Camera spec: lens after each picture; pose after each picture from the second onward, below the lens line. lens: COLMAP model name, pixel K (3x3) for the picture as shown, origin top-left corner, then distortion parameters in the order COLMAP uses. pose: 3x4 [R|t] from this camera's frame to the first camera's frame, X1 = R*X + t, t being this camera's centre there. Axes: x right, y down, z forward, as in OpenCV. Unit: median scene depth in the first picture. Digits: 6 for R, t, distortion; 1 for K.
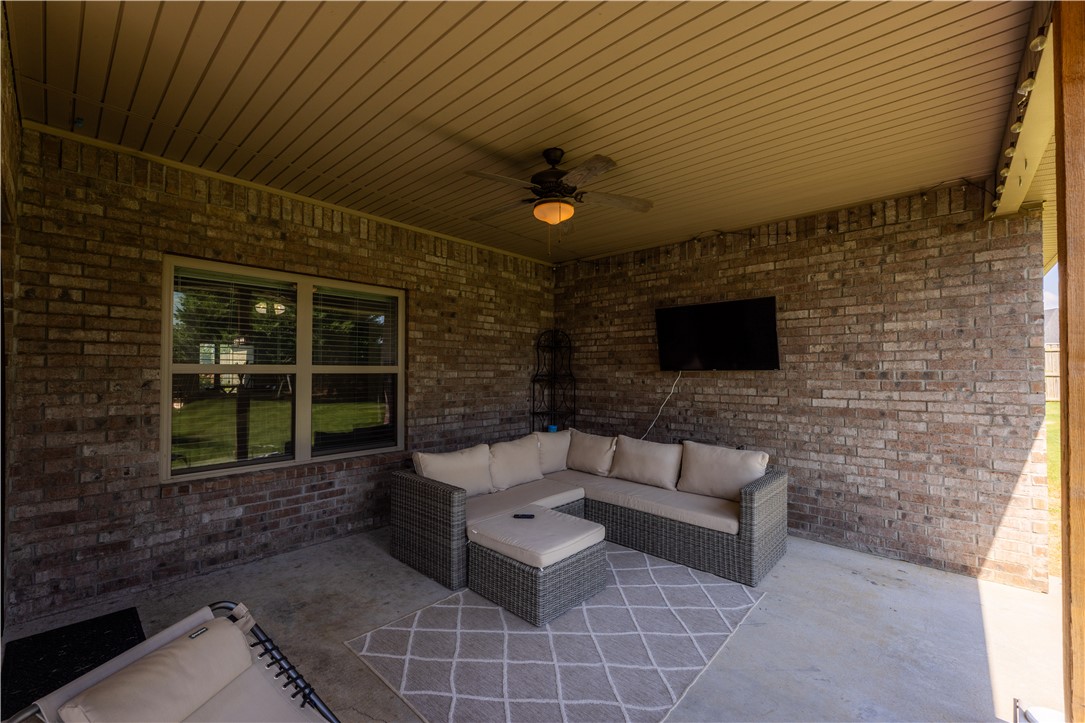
lens RADIAL K [[452.3, 0, 542.5], [0, 452.3, 361.5], [0, 0, 1]] dist [-0.000376, 0.000046]
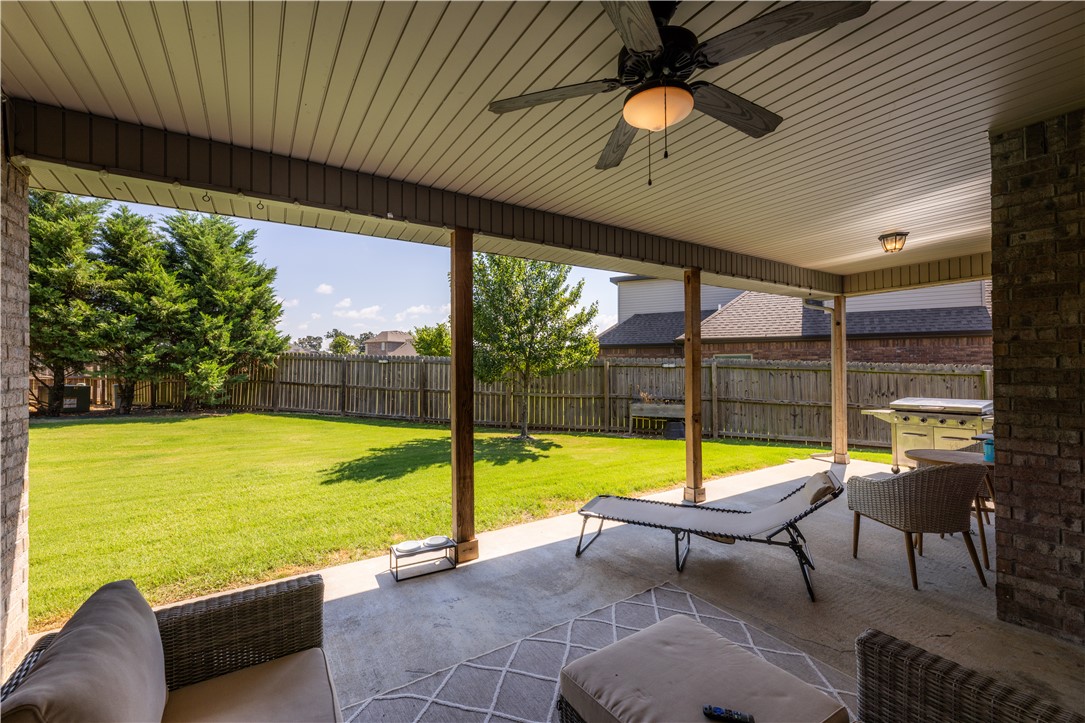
lens RADIAL K [[452.3, 0, 542.5], [0, 452.3, 361.5], [0, 0, 1]] dist [-0.000376, 0.000046]
pose [[-0.966979, 0.006244, 0.254779, 0.014198], [-0.001537, 0.999539, -0.030331, 0.013215], [-0.254851, -0.029721, -0.966524, 1.145276]]
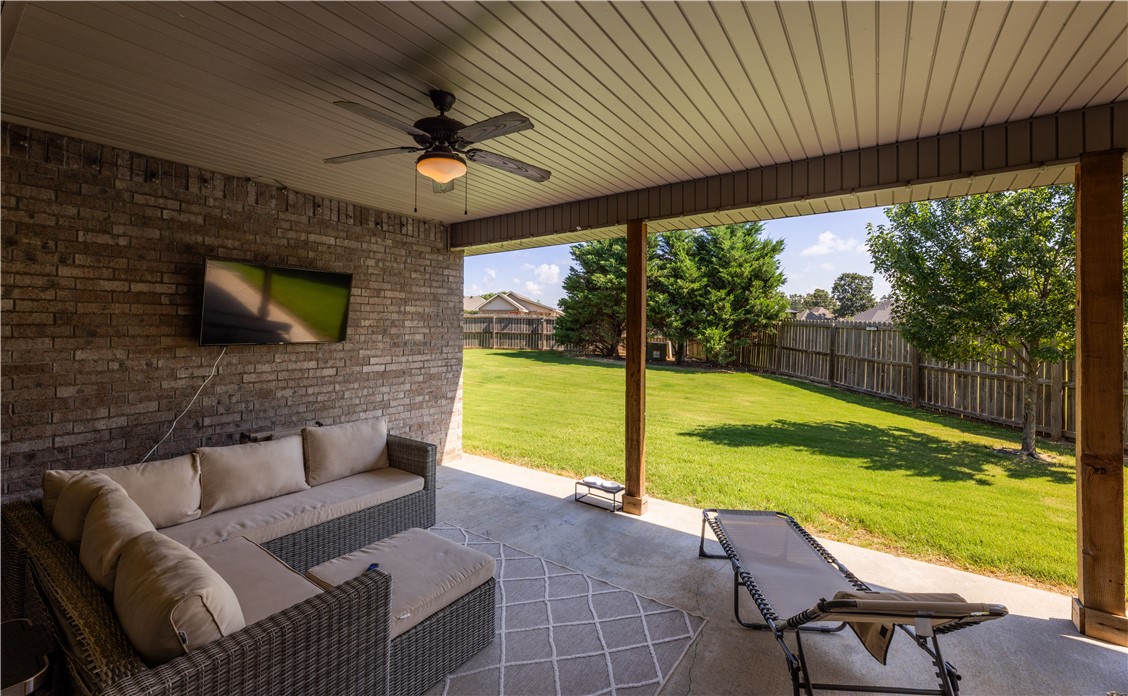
lens RADIAL K [[459.6, 0, 548.5], [0, 459.6, 317.4], [0, 0, 1]] dist [-0.001228, -0.000041]
pose [[-0.114161, 0.018690, 0.993286, -0.601402], [-0.029903, 0.999305, -0.022240, -0.028952], [-0.993012, -0.032241, -0.113523, 0.639226]]
